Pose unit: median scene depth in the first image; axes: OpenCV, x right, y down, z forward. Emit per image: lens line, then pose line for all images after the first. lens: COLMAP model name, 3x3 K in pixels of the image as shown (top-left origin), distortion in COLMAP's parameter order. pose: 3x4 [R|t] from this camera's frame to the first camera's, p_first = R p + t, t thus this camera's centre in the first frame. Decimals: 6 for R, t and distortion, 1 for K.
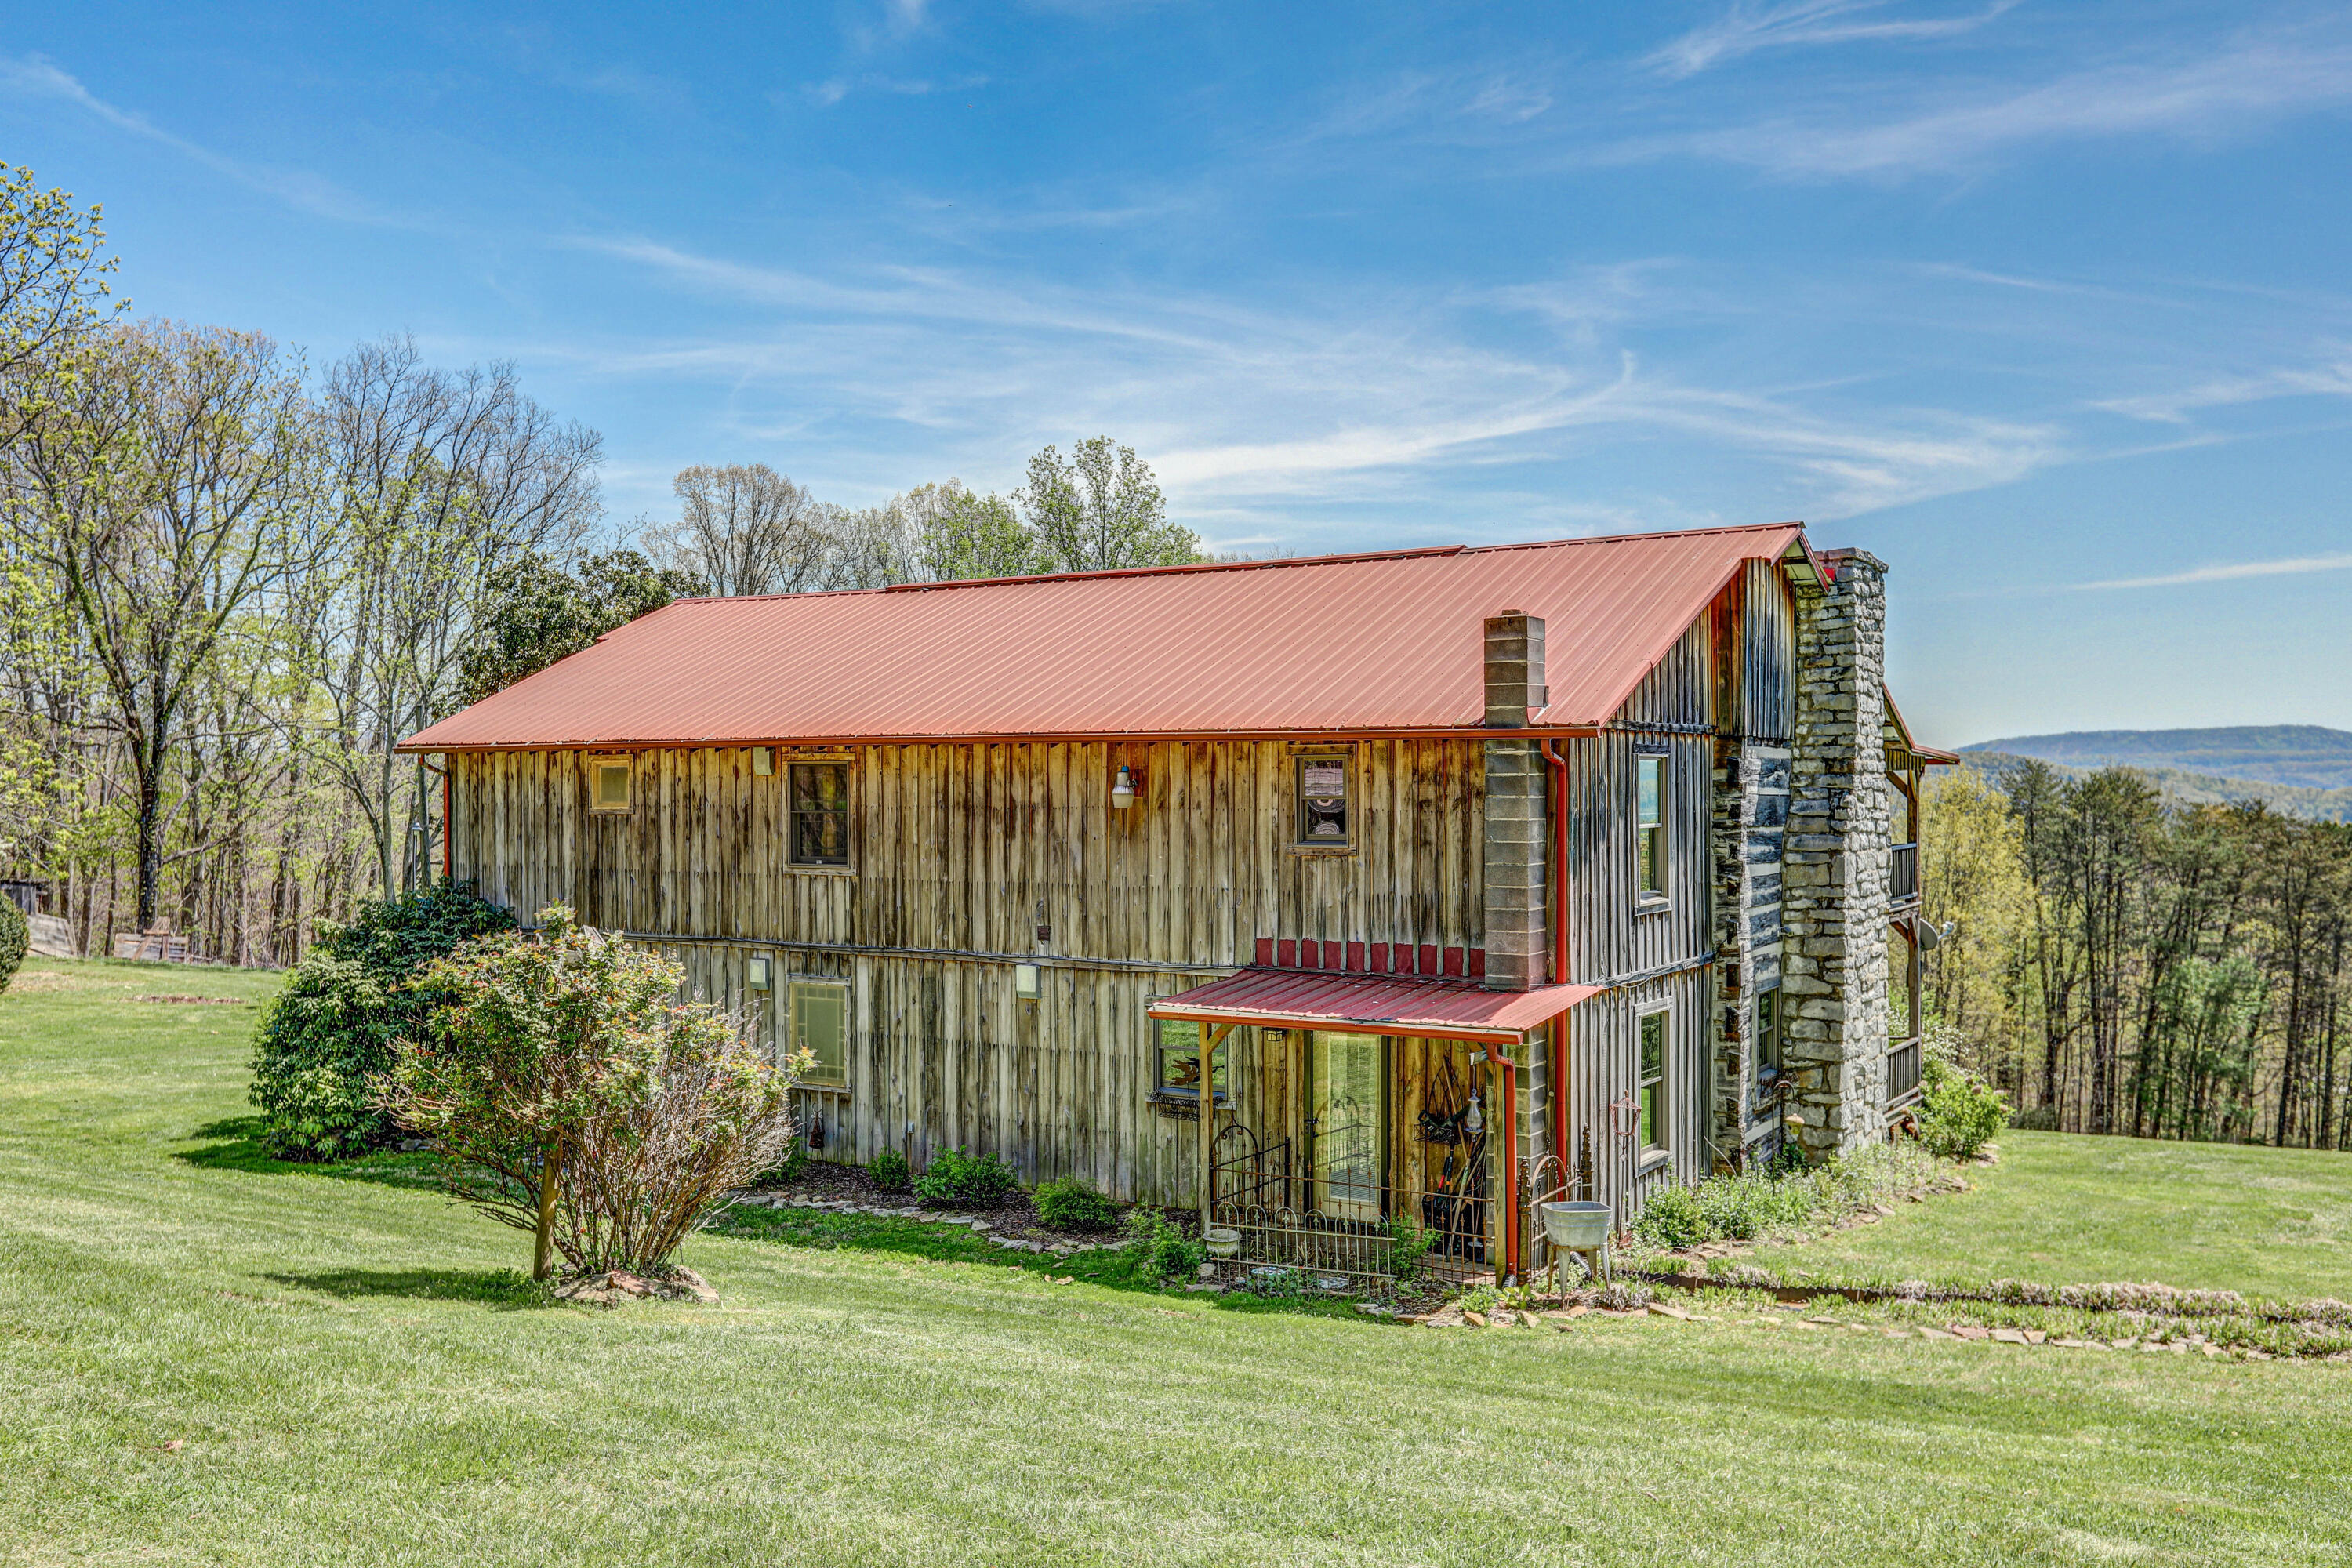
lens RADIAL K [[2076.6, 0, 1158.7], [0, 2076.6, 786.3], [0, 0, 1]] dist [0.041366, 0.052196]
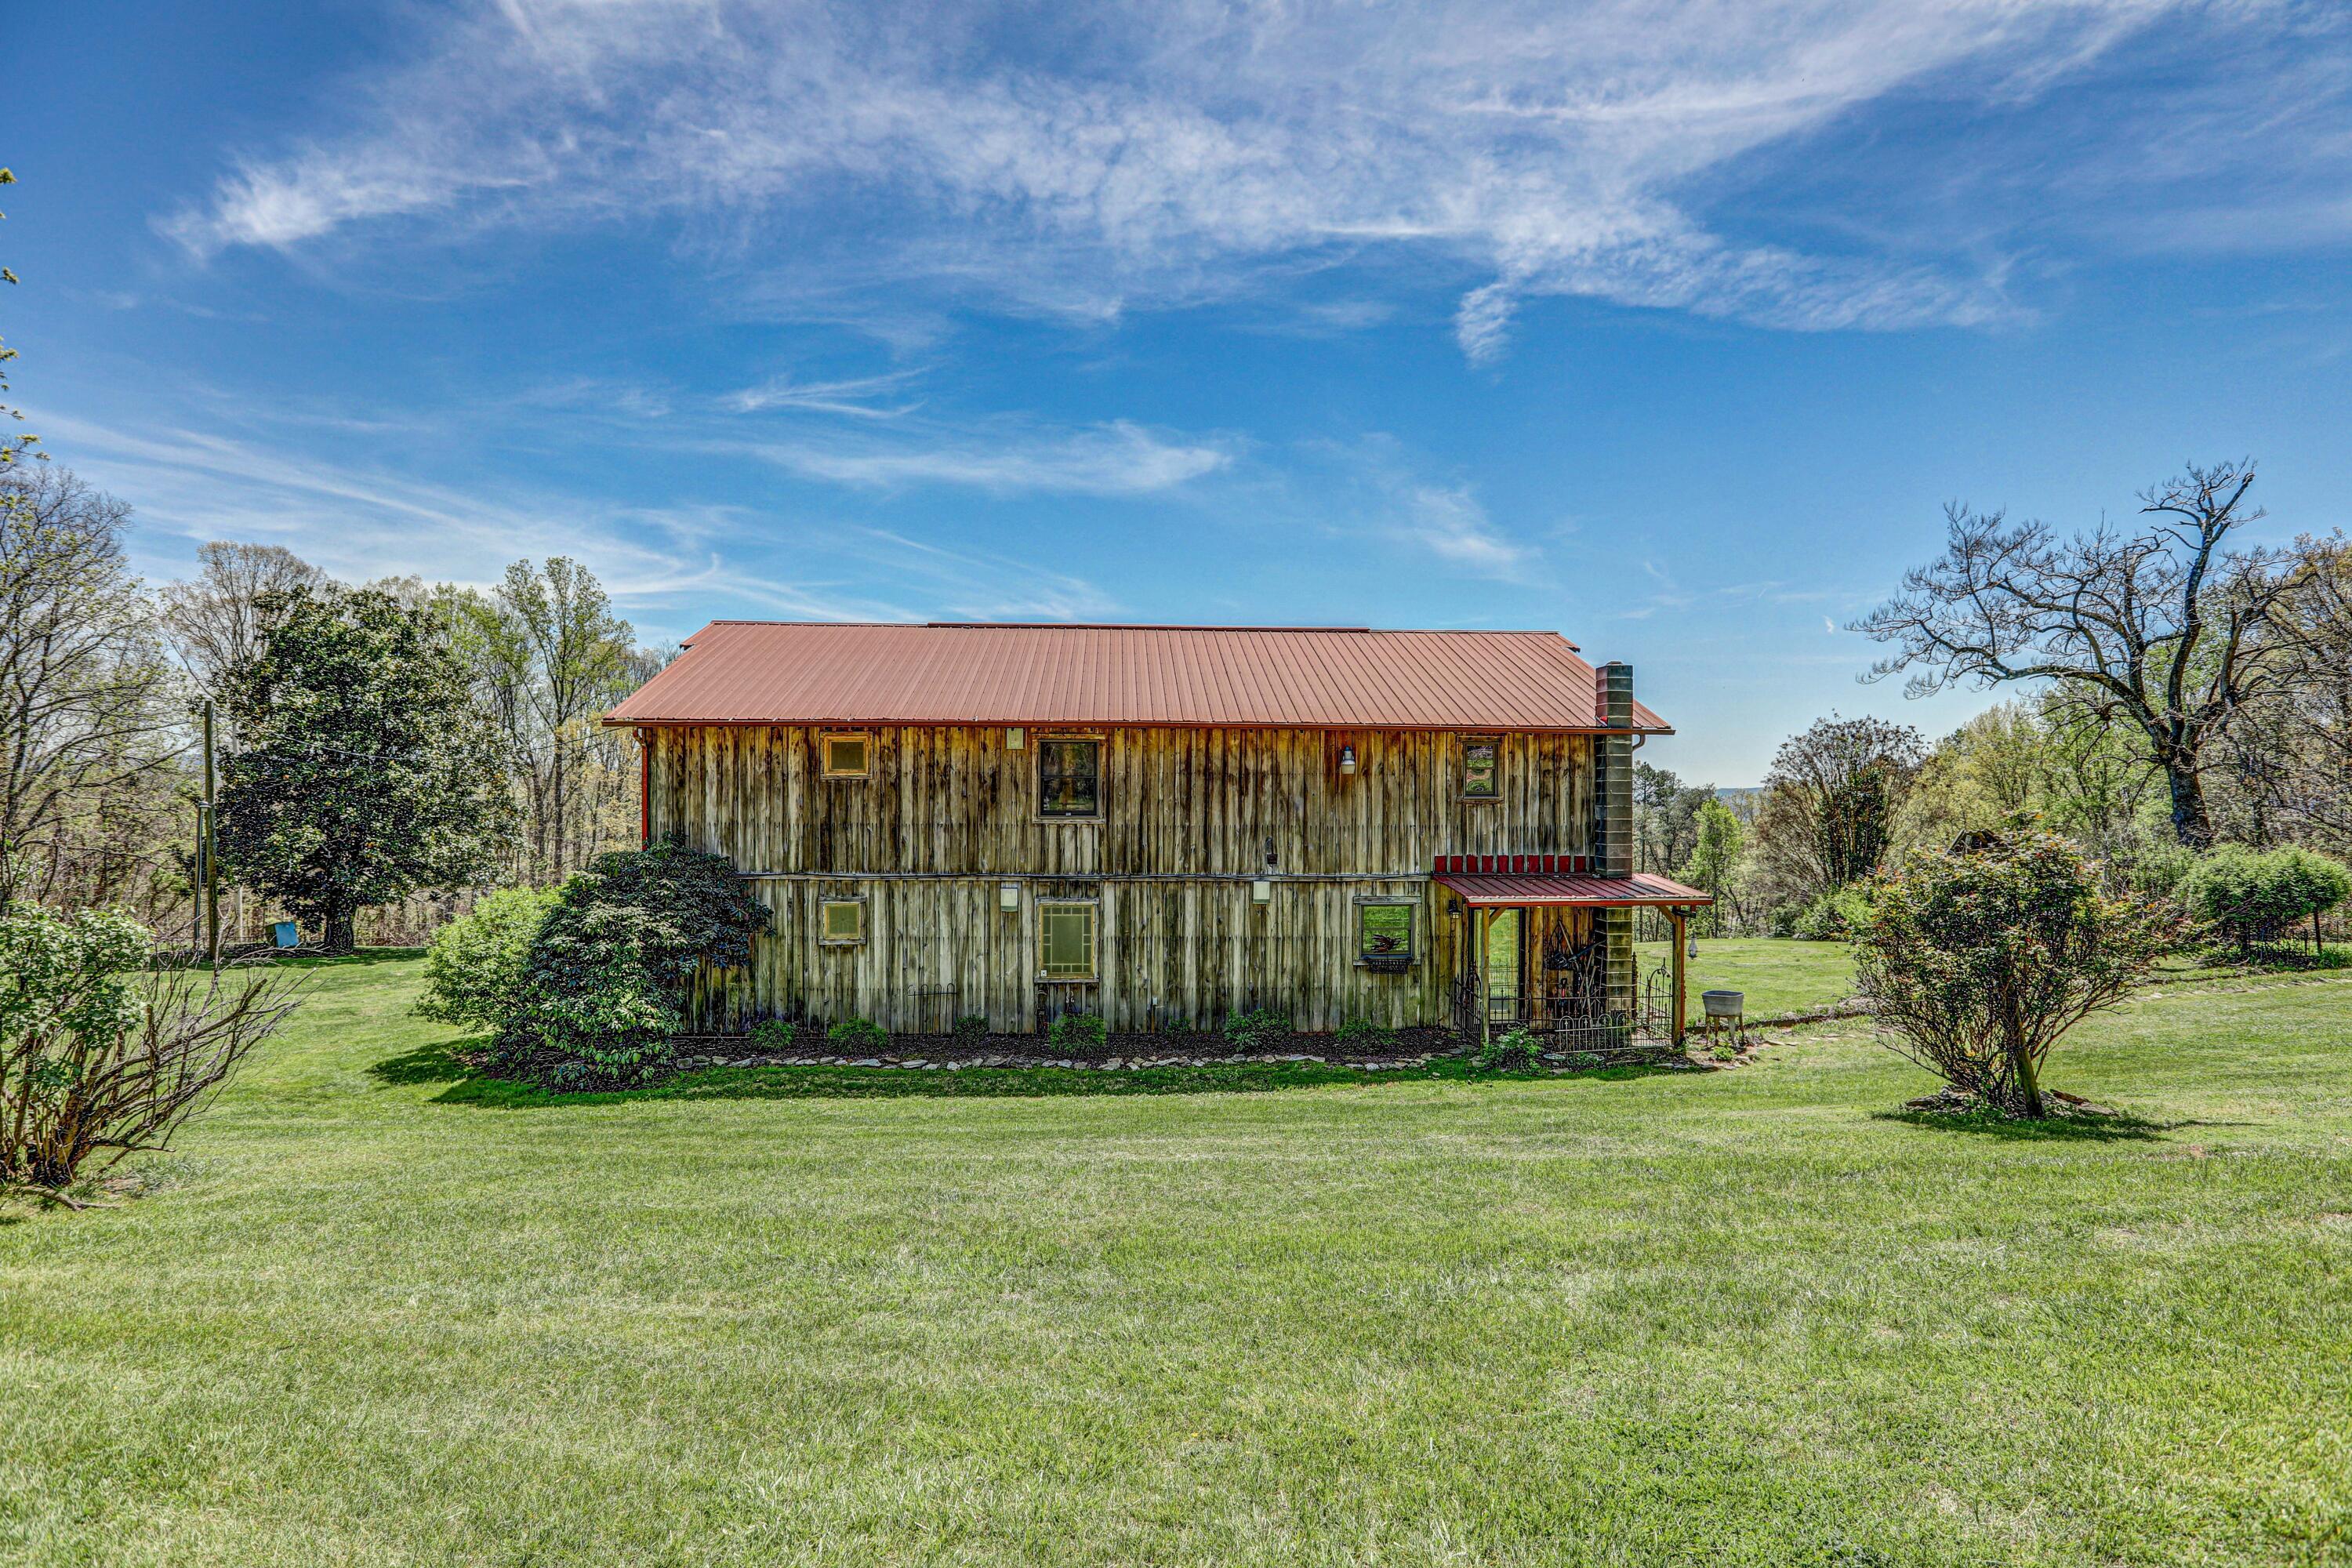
lens RADIAL K [[1103.9, 0, 1176.2], [0, 1103.9, 768.6], [0, 0, 1]] dist [-0.039294, 0.007972]
pose [[0.803494, 0.020073, 0.594974, -0.546300], [-0.004285, 0.999600, -0.027937, 0.026916], [-0.595298, 0.019898, 0.803259, 0.384100]]
